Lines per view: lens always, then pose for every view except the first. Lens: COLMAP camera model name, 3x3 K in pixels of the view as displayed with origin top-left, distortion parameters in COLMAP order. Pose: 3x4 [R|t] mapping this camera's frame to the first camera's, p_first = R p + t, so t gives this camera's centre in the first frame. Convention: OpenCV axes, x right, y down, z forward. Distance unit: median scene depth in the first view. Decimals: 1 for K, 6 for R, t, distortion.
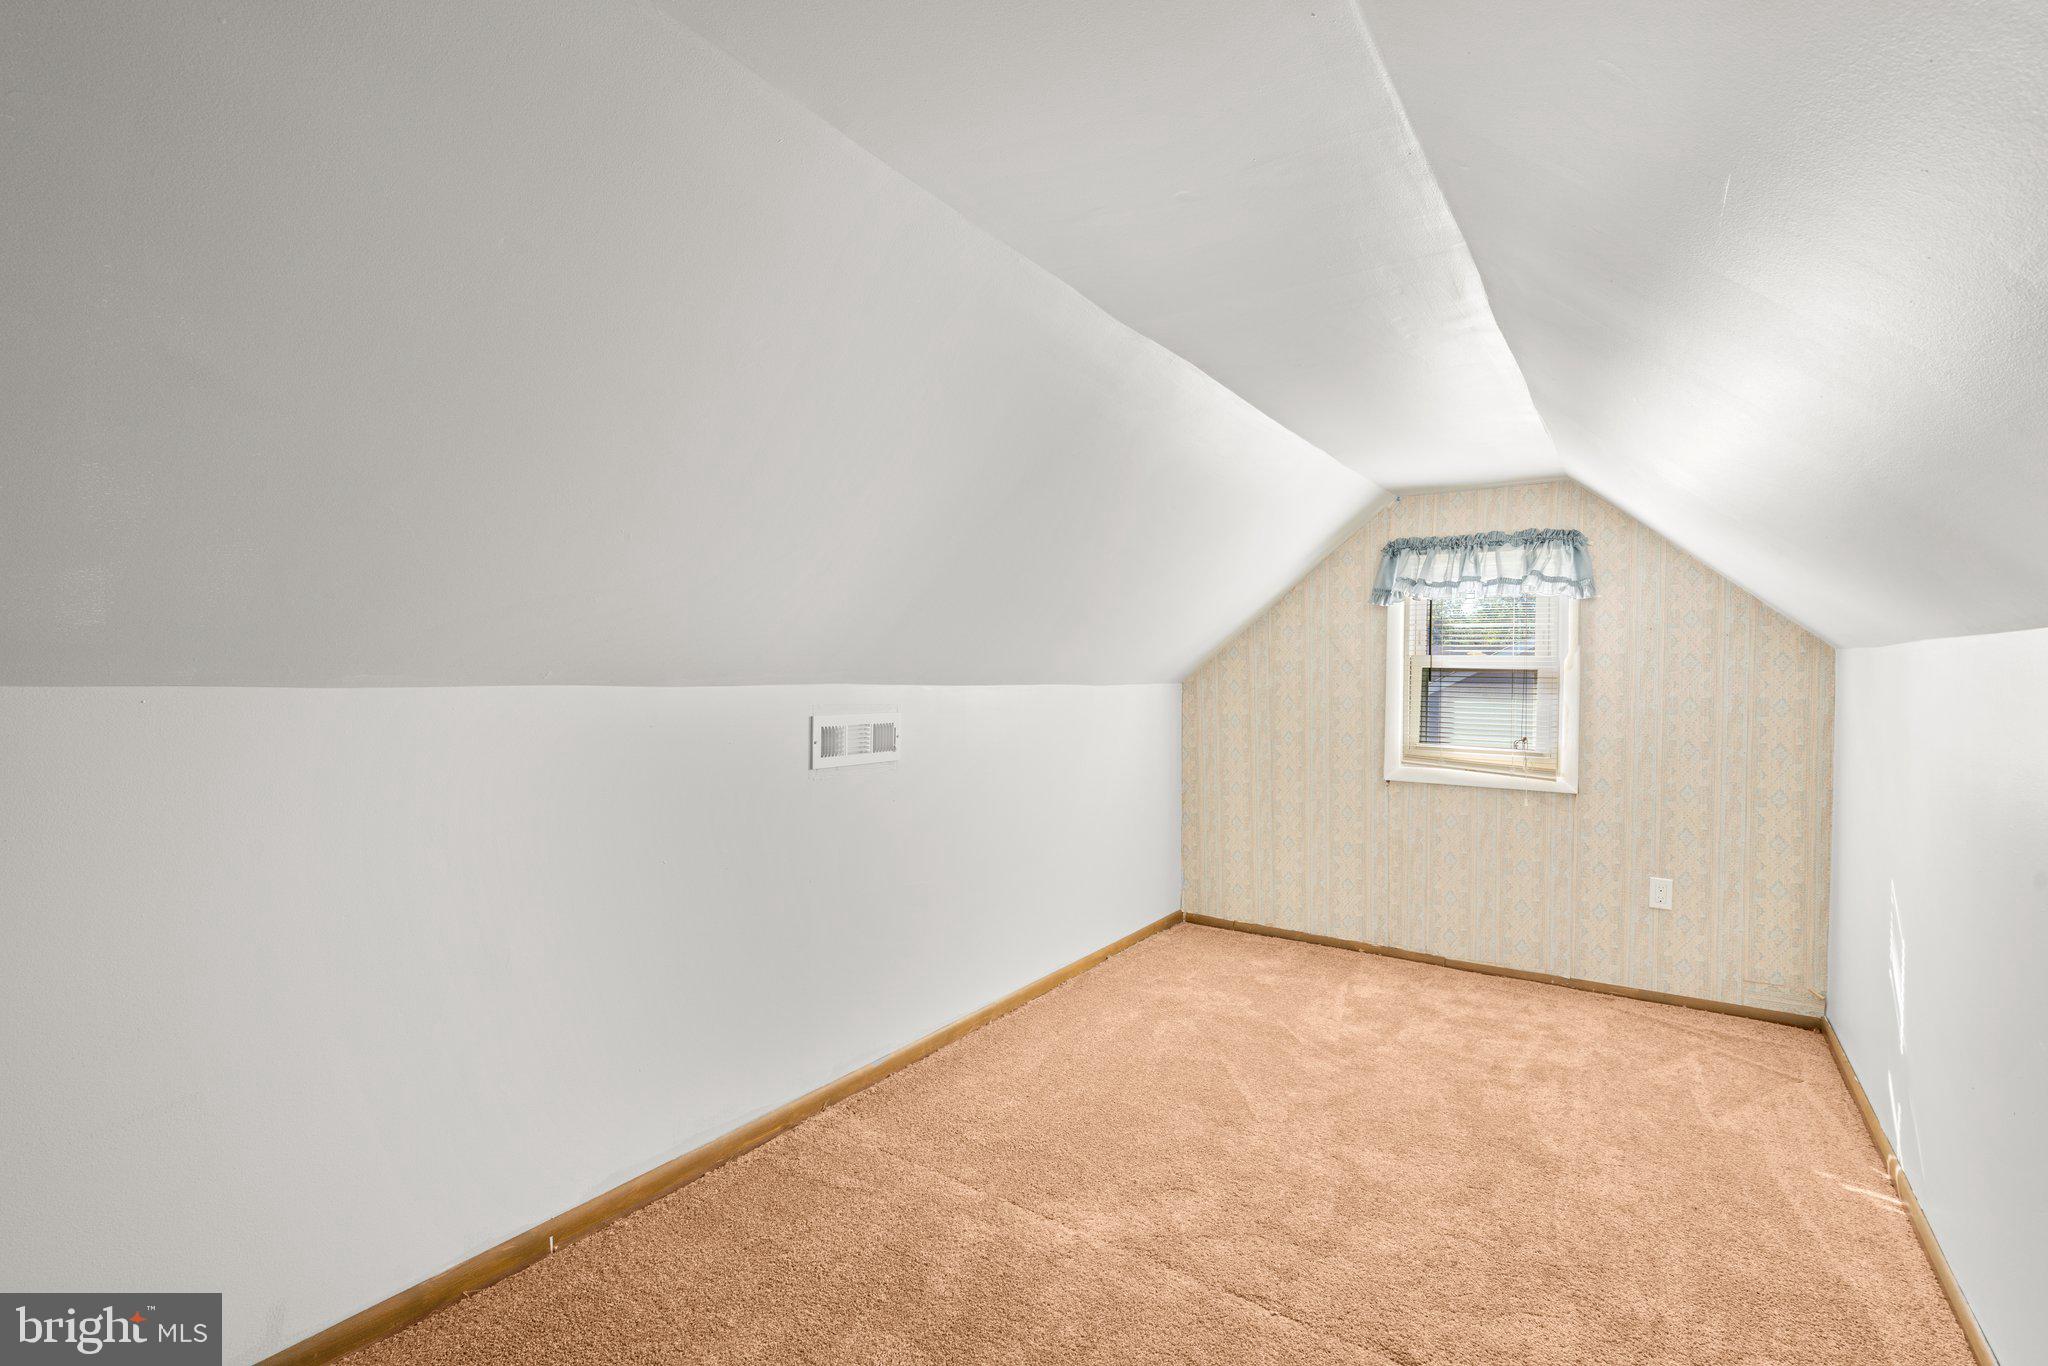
lens RADIAL K [[941.0, 0, 1040.2], [0, 941.0, 683.6], [0, 0, 1]] dist [-0.001622, 0.003376]
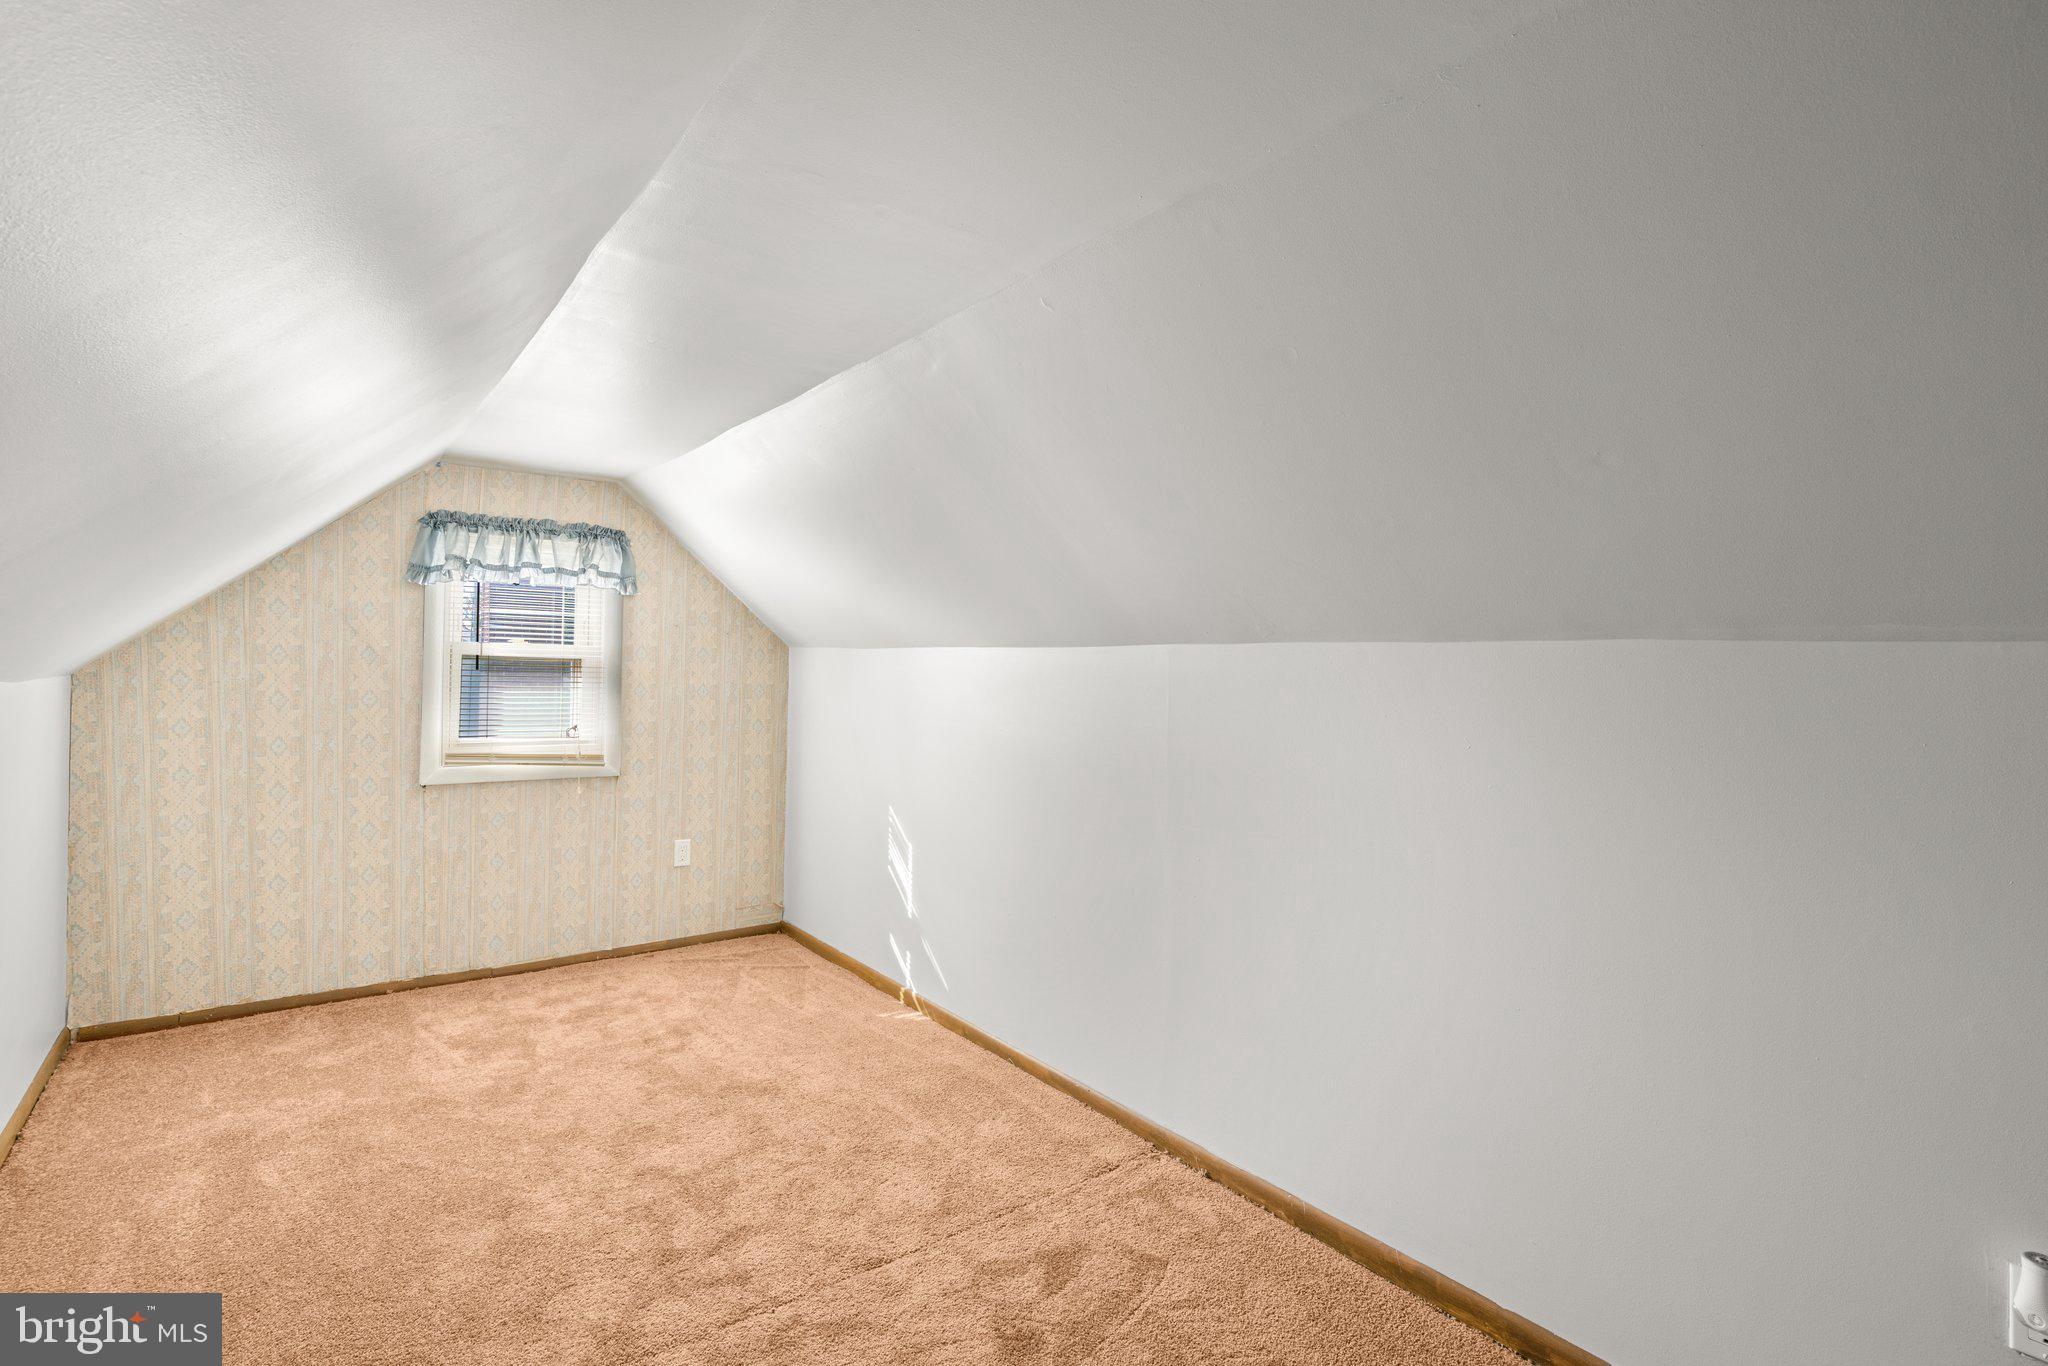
lens RADIAL K [[941.0, 0, 1035.7], [0, 941.0, 666.8], [0, 0, 1]] dist [-0.001622, 0.003376]
pose [[0.333880, 0.000627, 0.942615, -0.281622], [0.000712, 0.999999, -0.000917, -0.005878], [-0.942615, 0.000977, 0.333879, 0.189742]]
